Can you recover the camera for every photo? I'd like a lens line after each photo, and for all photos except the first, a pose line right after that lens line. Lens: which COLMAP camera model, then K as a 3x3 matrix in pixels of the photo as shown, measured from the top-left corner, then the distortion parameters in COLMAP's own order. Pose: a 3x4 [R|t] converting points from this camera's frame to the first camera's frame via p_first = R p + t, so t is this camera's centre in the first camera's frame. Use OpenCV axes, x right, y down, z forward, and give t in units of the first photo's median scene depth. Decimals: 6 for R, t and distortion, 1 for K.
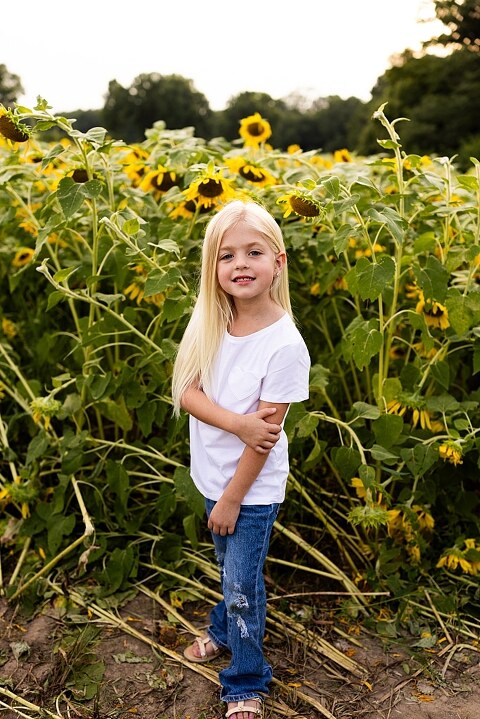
lens RADIAL K [[731.4, 0, 240.3], [0, 731.4, 349.8], [0, 0, 1]] dist [0.003482, -0.002087]
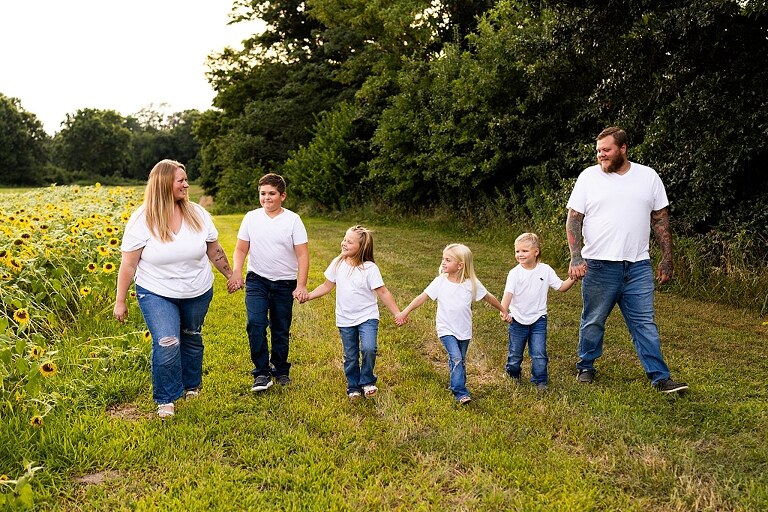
lens RADIAL K [[759.4, 0, 382.0], [0, 759.4, 257.9], [0, 0, 1]] dist [0.002357, -0.016591]
pose [[0.941733, -0.099227, 0.321392, 2.087556], [0.144337, 0.982266, -0.119664, -1.089820], [-0.303818, 0.159080, 0.939355, 3.842630]]
